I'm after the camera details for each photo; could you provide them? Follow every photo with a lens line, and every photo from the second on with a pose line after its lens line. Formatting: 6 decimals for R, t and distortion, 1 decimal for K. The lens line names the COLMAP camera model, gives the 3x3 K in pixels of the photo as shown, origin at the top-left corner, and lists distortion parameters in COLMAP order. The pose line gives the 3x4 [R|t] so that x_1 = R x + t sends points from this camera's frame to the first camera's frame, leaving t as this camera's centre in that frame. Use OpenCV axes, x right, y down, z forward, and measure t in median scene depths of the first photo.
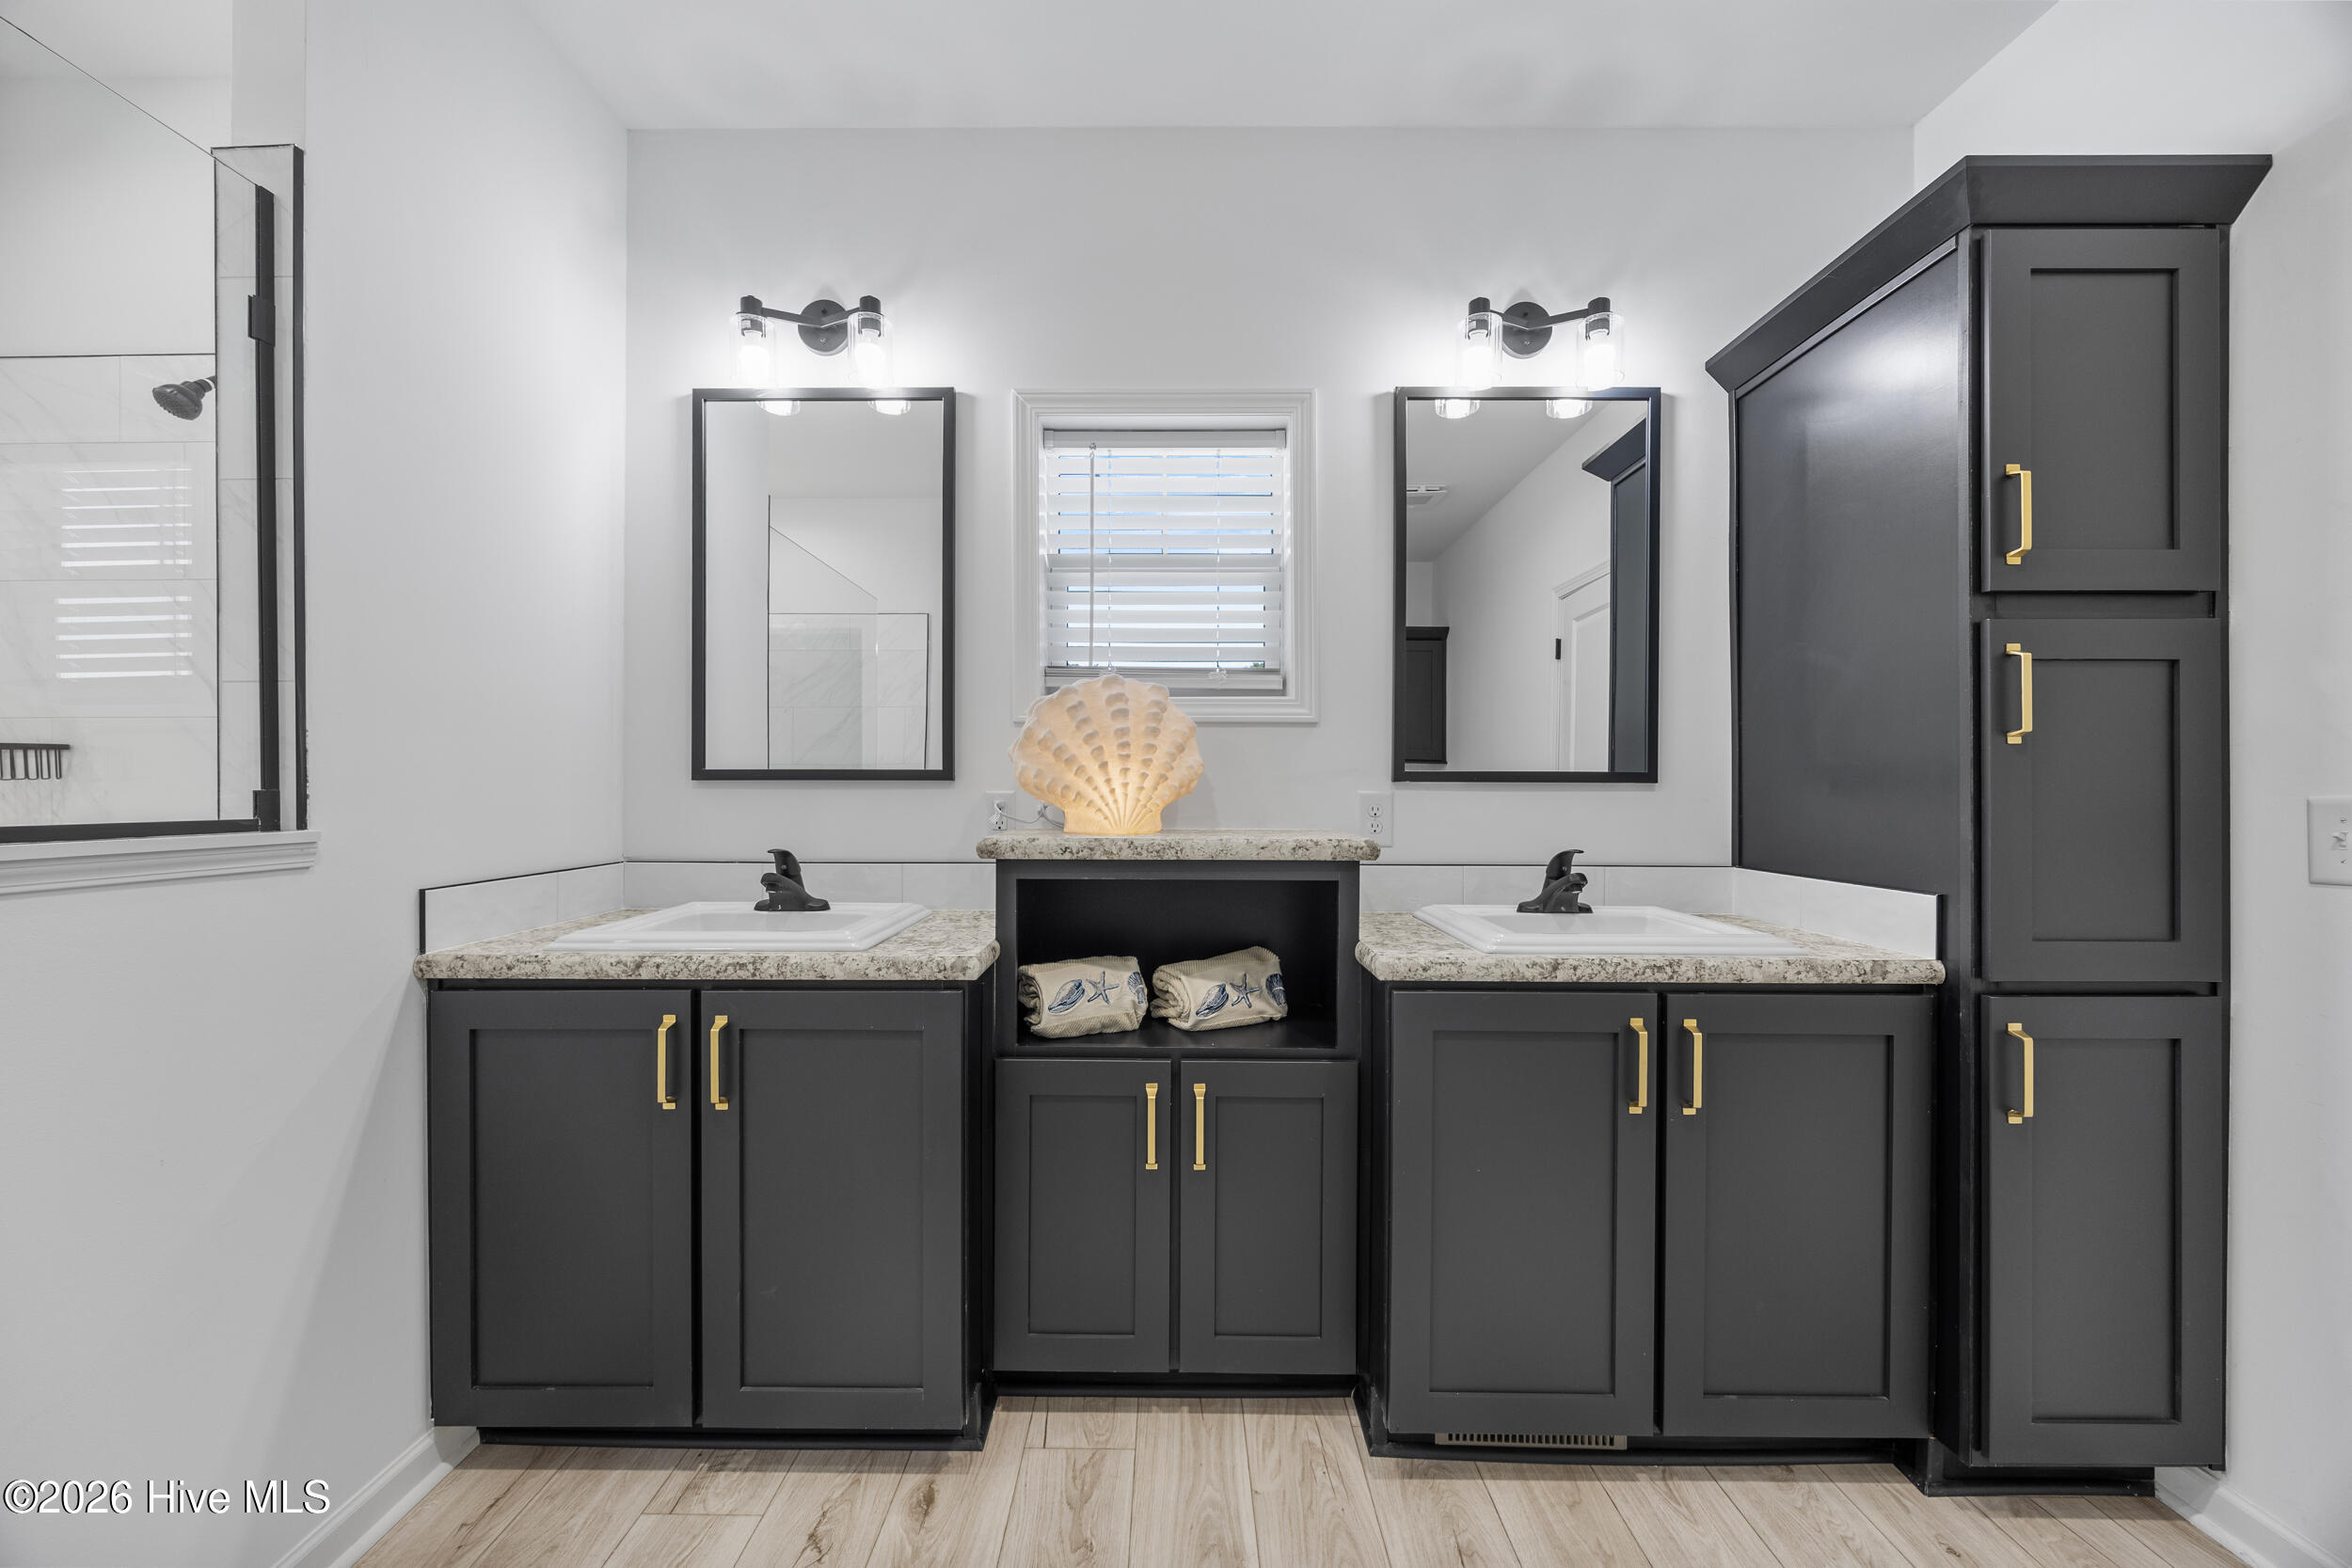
lens RADIAL K [[889.5, 0, 1167.7], [0, 889.5, 786.2], [0, 0, 1]] dist [-0.003319, 0.000470]
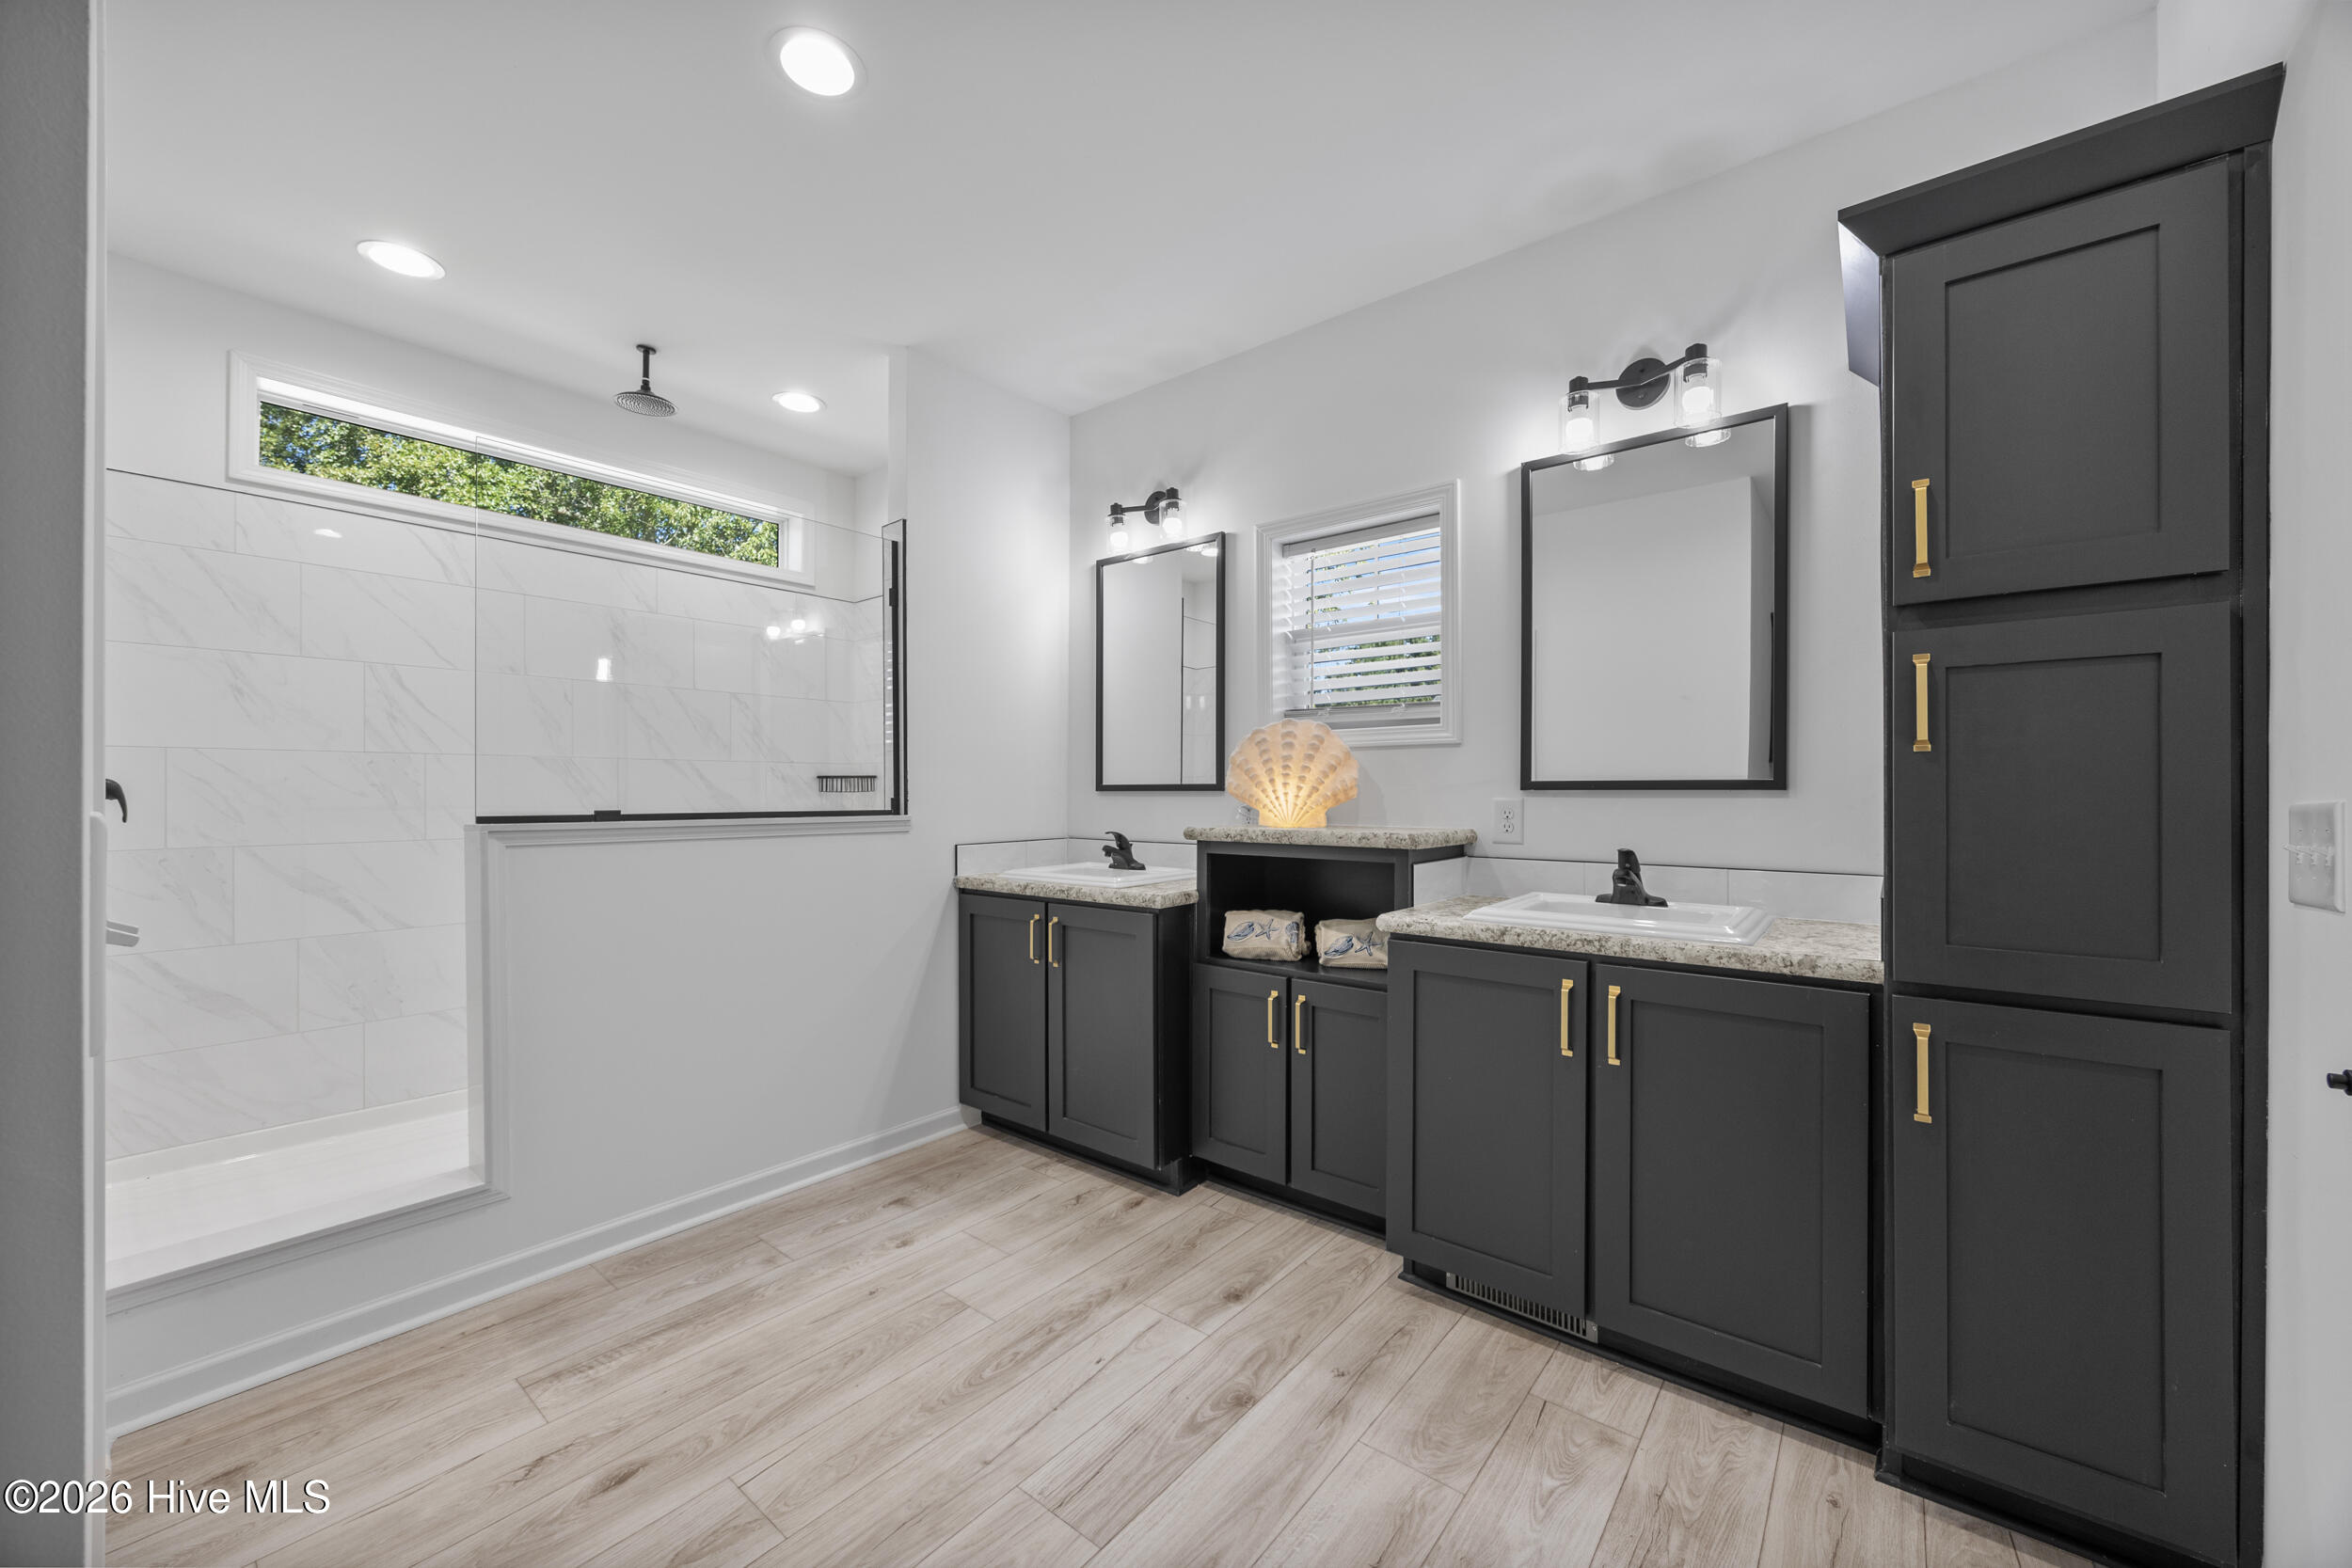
lens RADIAL K [[889.5, 0, 1179.2], [0, 889.5, 790.4], [0, 0, 1]] dist [-0.003319, 0.000470]
pose [[0.784476, -0.005444, -0.620135, 0.736692], [0.002894, 0.999983, -0.005117, -0.000153], [0.620153, 0.002219, 0.784478, -0.268557]]
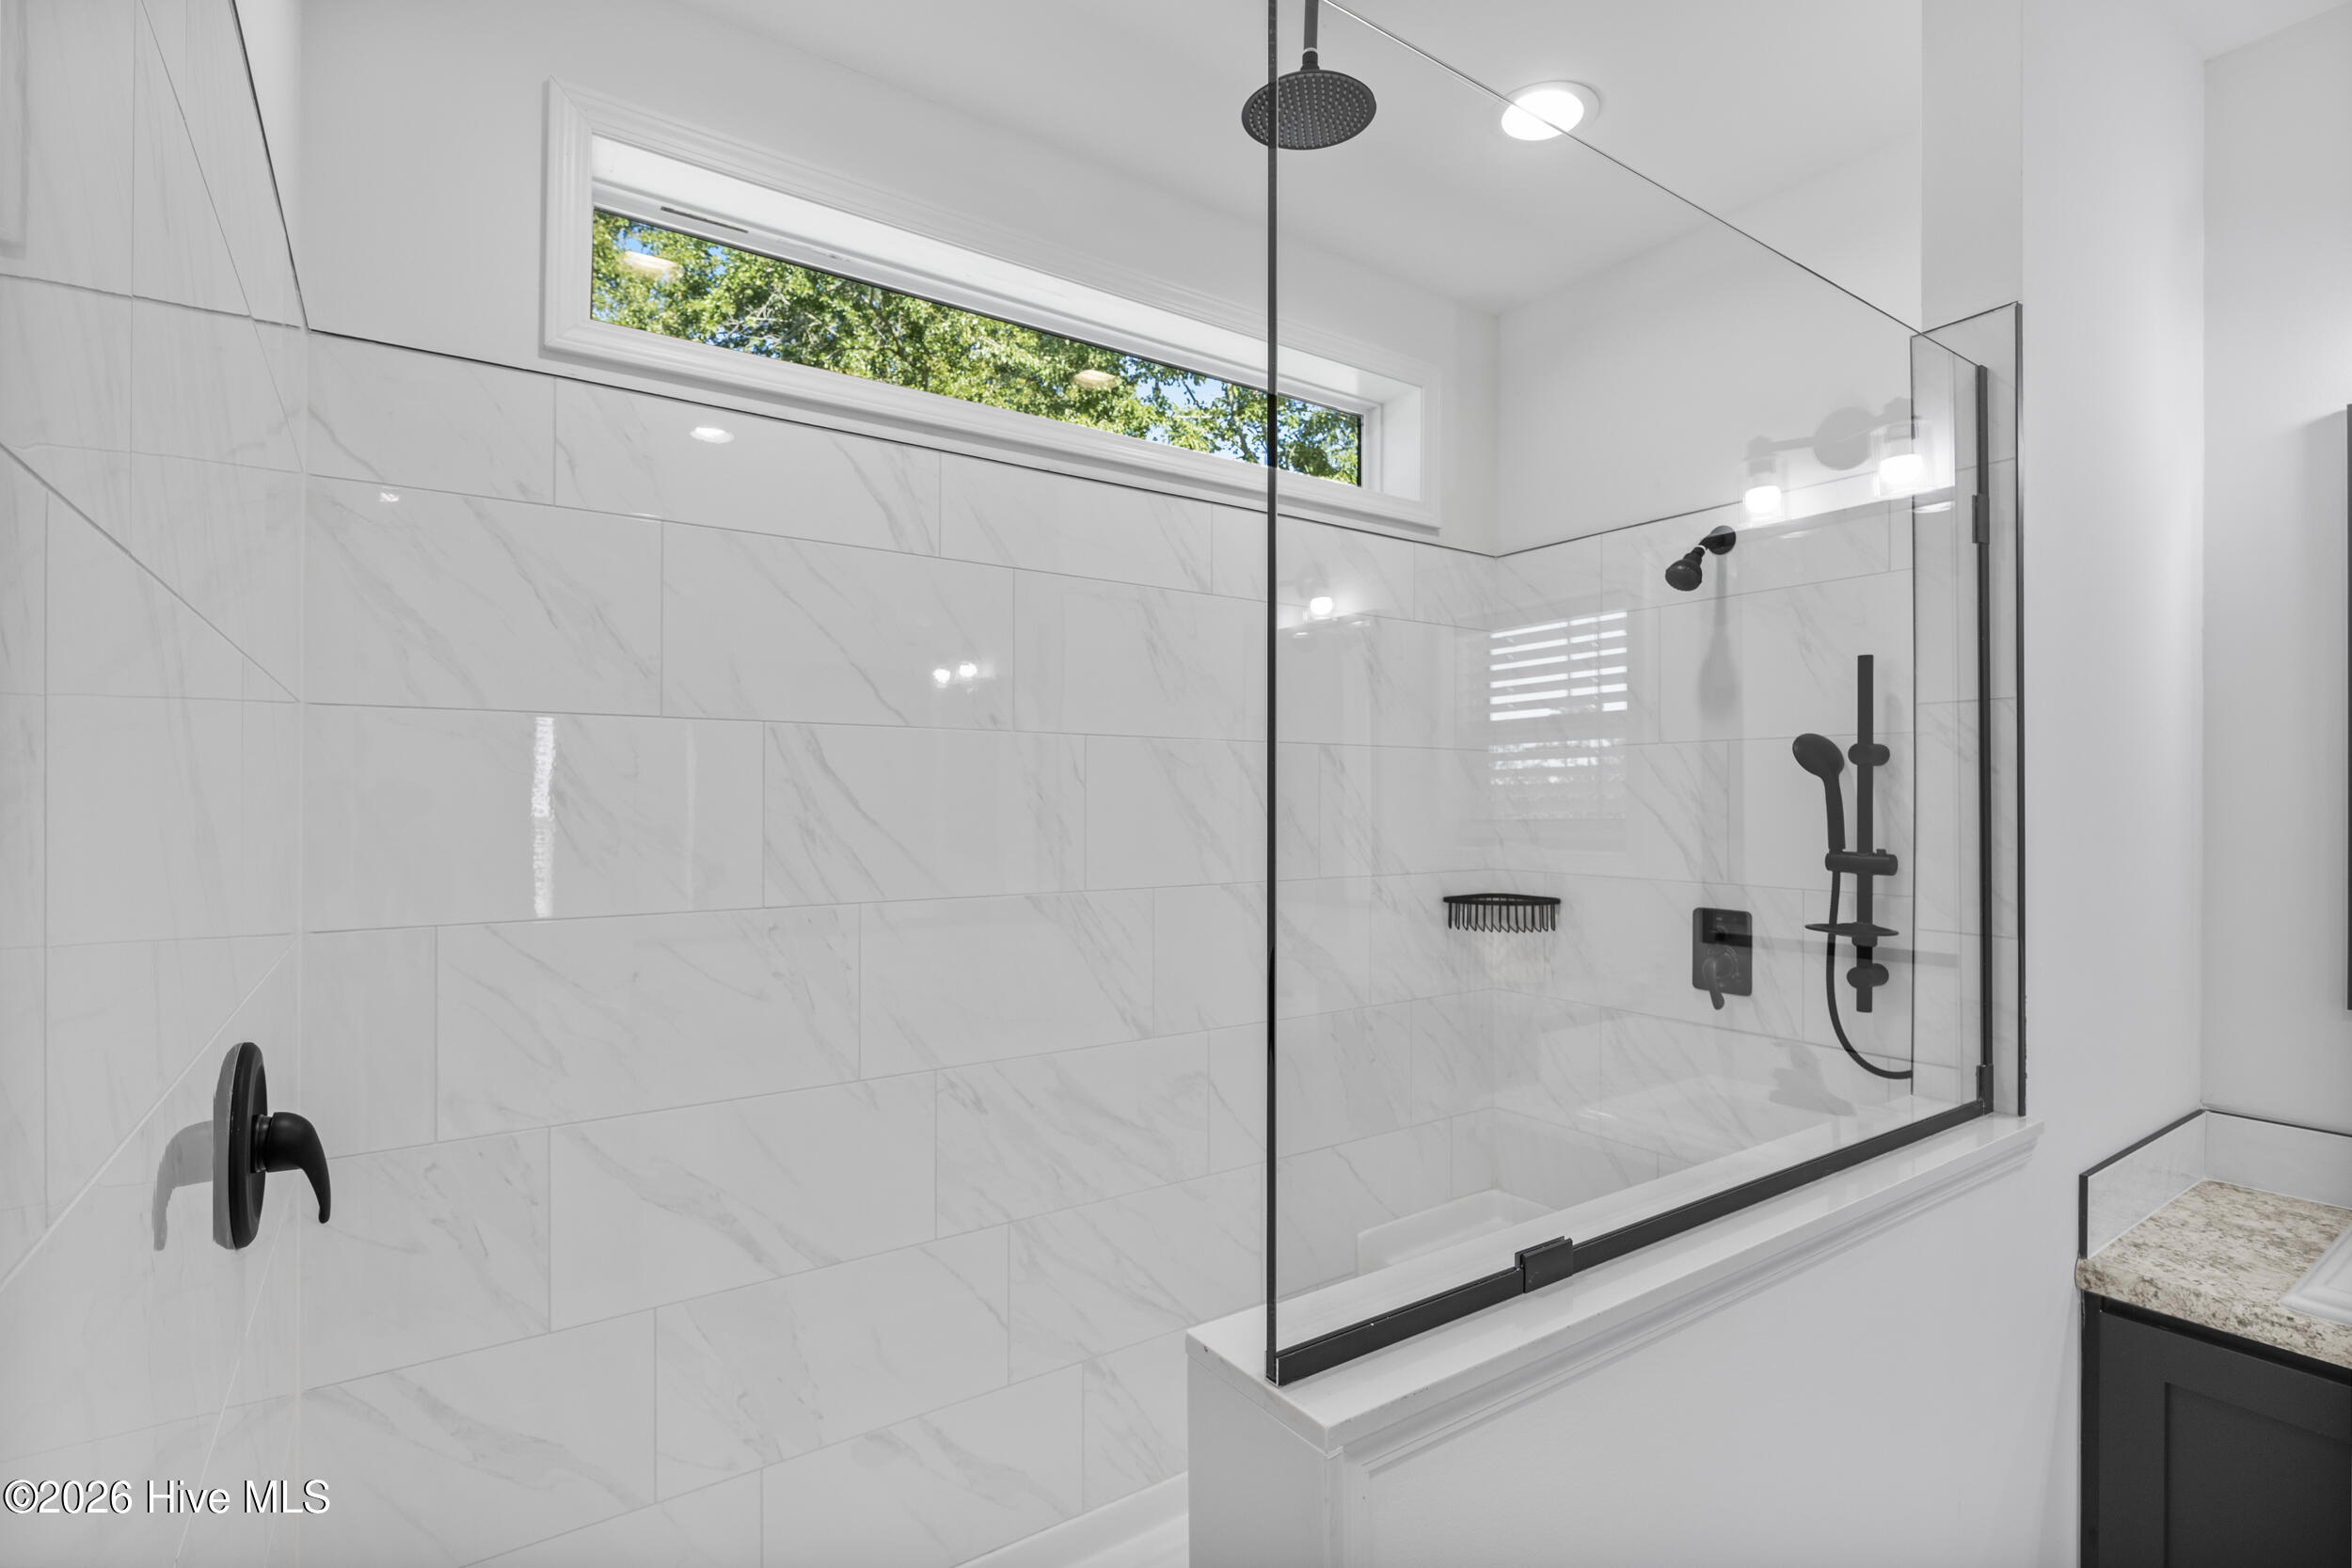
lens RADIAL K [[1104.1, 0, 1172.6], [0, 1104.1, 797.3], [0, 0, 1]] dist [-0.007848, 0.000273]
pose [[0.571389, 0.000186, -0.820679, -0.427458], [-0.004601, 0.999985, -0.002977, -0.178240], [0.820666, 0.005477, 0.571382, -0.180251]]
